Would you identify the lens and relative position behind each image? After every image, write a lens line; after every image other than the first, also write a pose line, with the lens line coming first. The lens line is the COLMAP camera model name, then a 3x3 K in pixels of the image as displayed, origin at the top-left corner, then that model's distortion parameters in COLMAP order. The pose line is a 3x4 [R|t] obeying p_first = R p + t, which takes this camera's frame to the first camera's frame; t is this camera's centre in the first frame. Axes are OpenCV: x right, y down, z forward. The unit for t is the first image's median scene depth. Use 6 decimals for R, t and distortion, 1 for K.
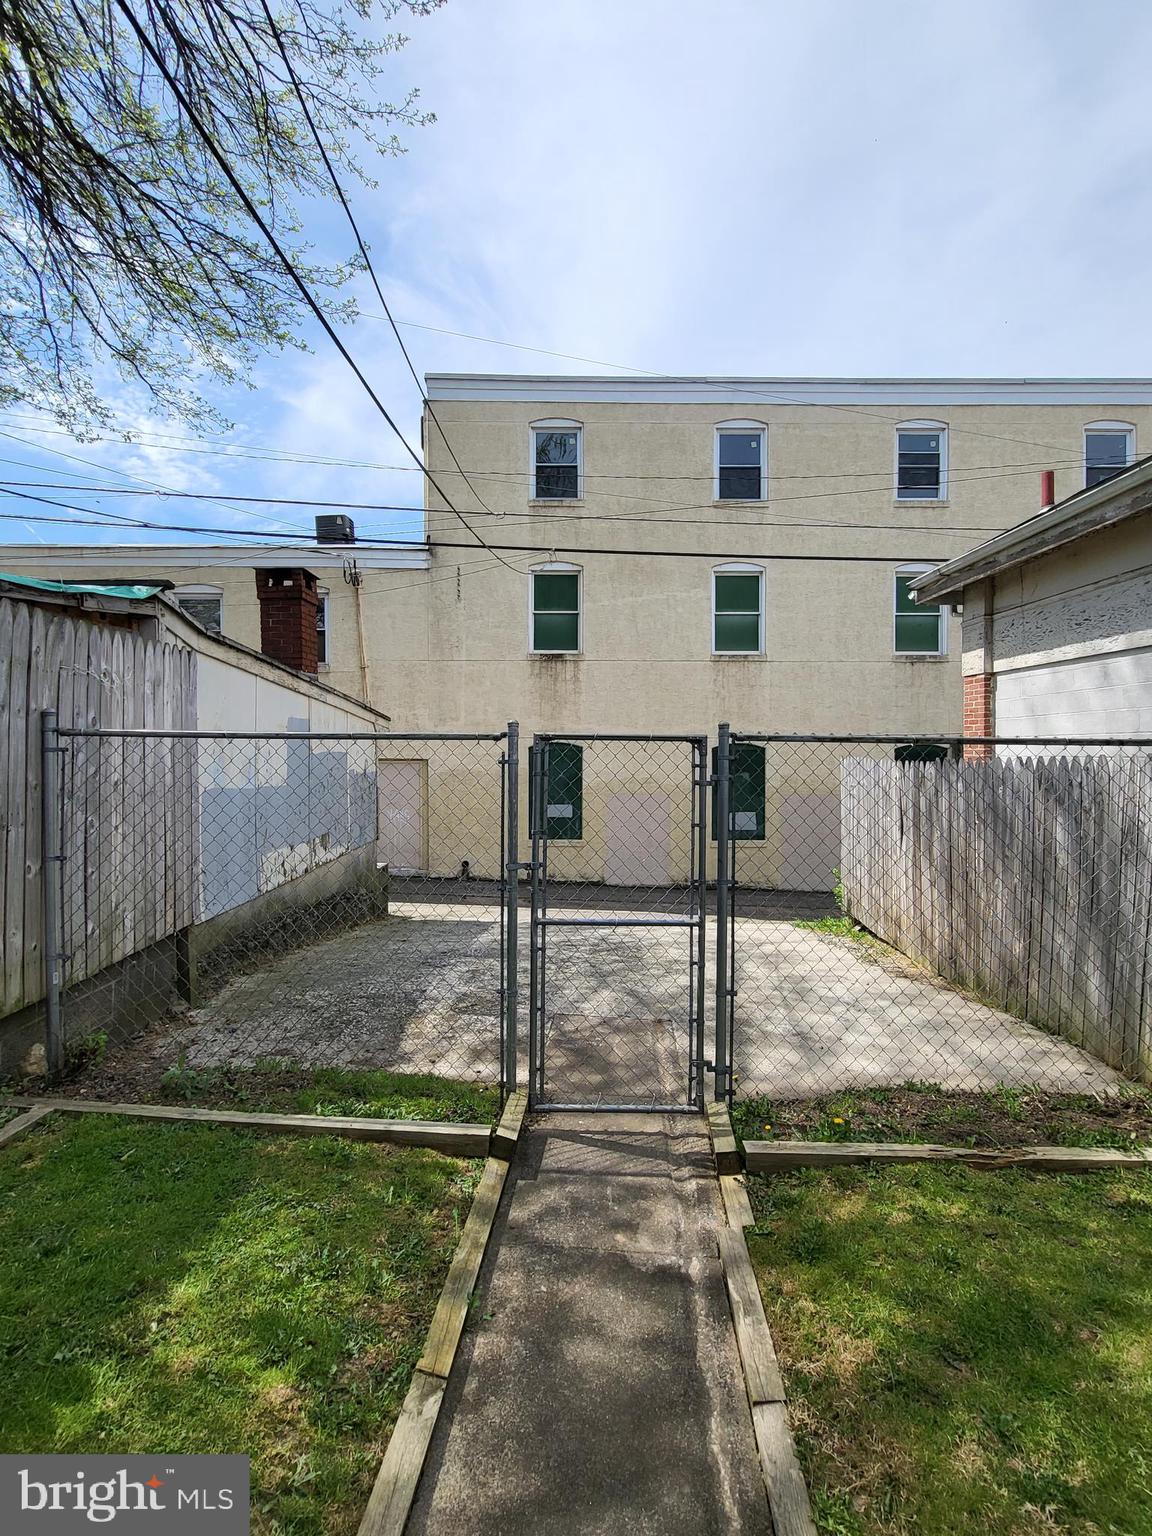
lens RADIAL K [[721.2, 0, 577.8], [0, 721.2, 760.0], [0, 0, 1]] dist [-0.000729, -0.000209]
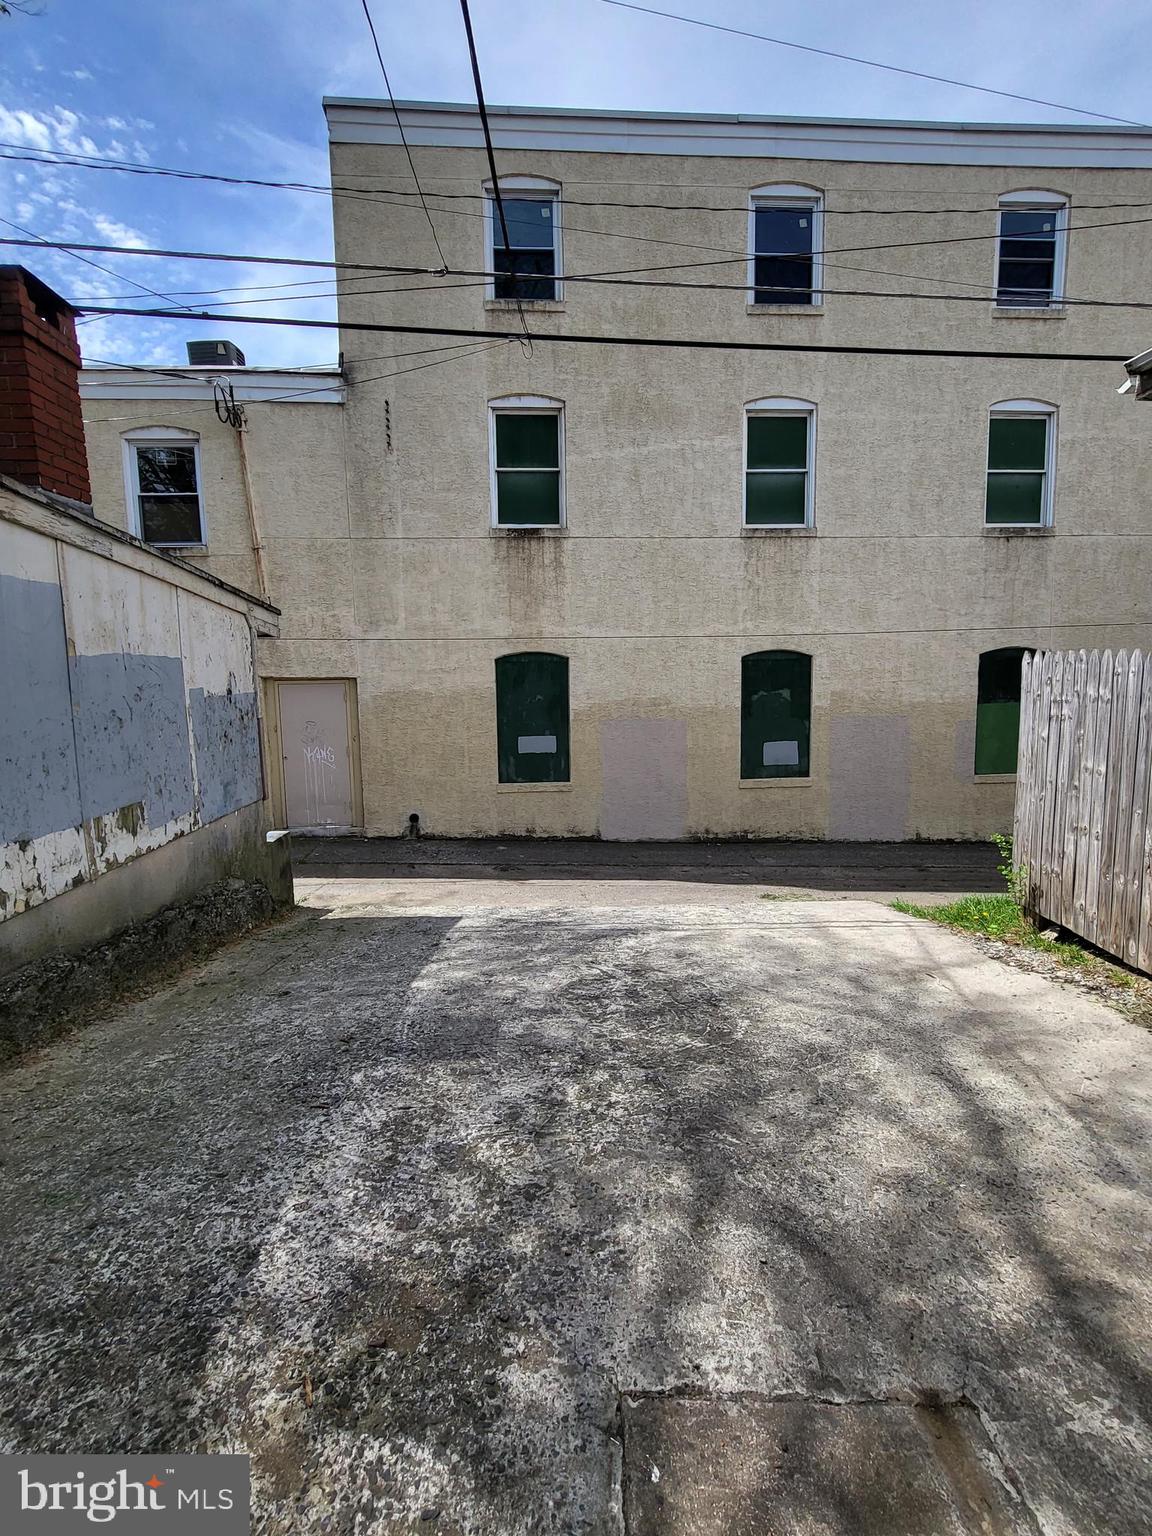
lens RADIAL K [[644.4, 0, 582.8], [0, 644.4, 755.2], [0, 0, 1]] dist [-0.001161, 0.000057]
pose [[0.997103, -0.022533, 0.072649, -0.029214], [0.014974, 0.994574, 0.102953, 0.013458], [-0.074574, -0.101567, 0.992030, 0.336576]]
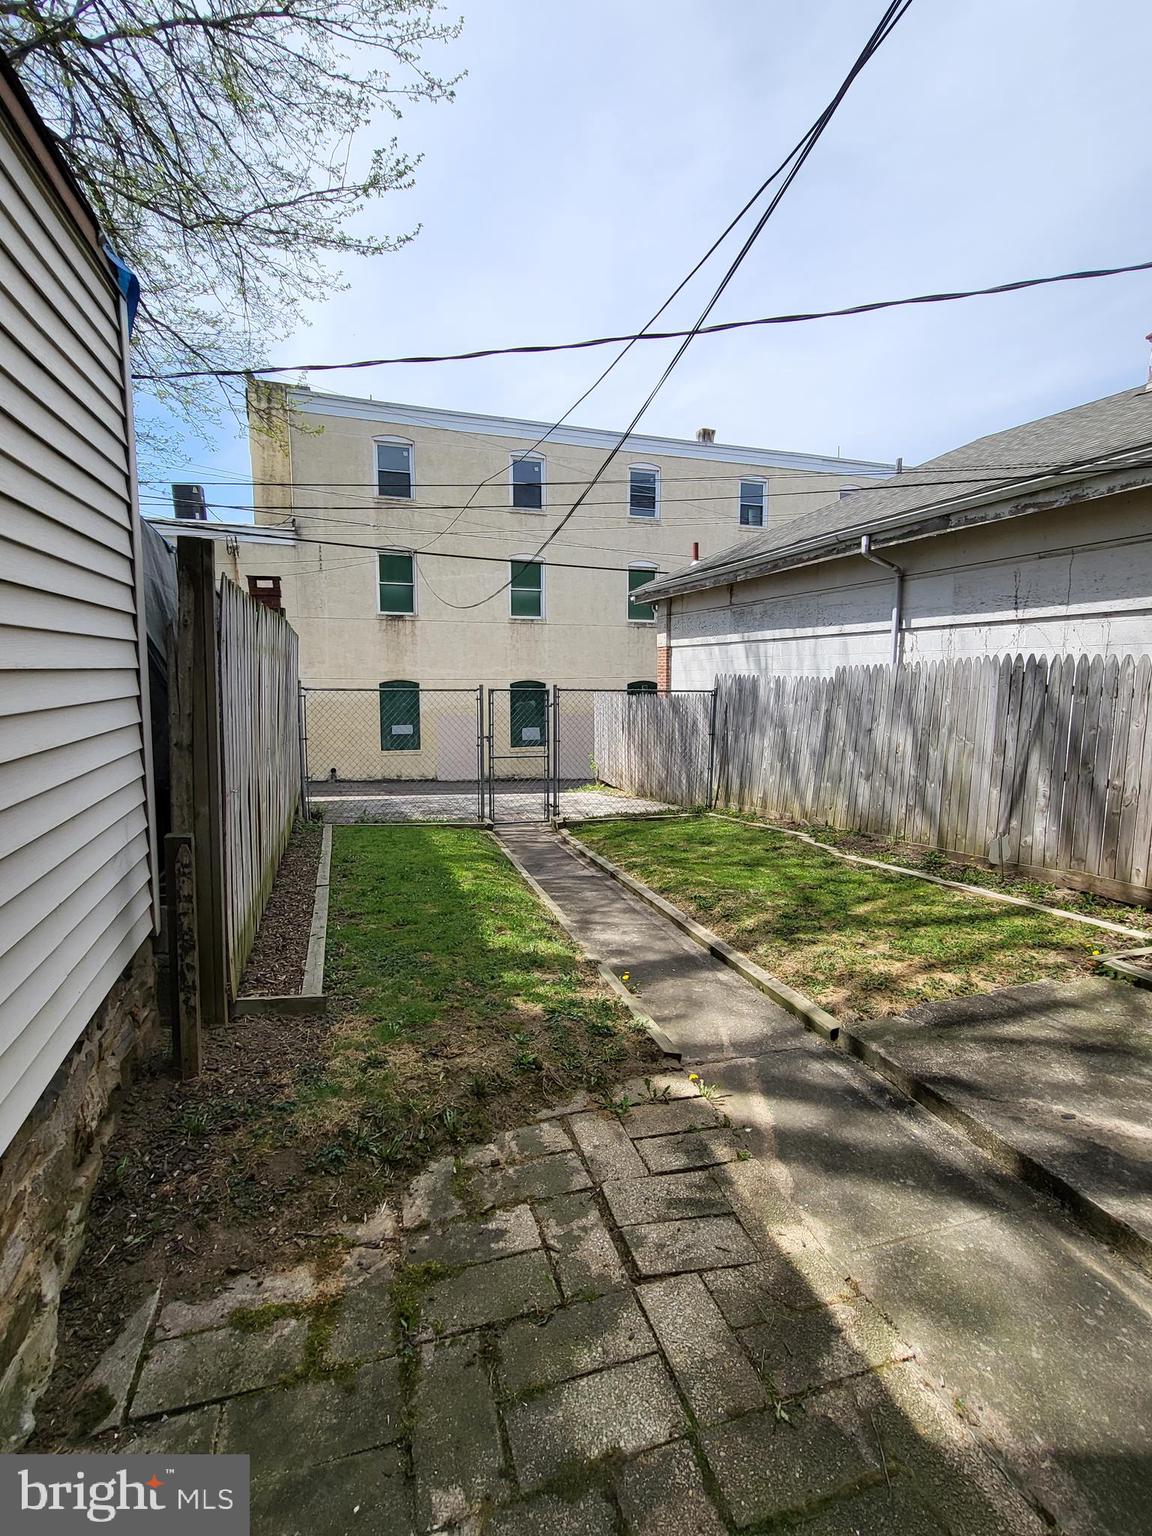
lens RADIAL K [[807.1, 0, 559.1], [0, 807.1, 765.3], [0, 0, 1]] dist [-0.001419, -0.000141]
pose [[0.953559, -0.033542, 0.299334, -0.208886], [0.004015, 0.995107, 0.098717, -0.013742], [-0.301181, -0.092930, 0.949028, -0.575709]]
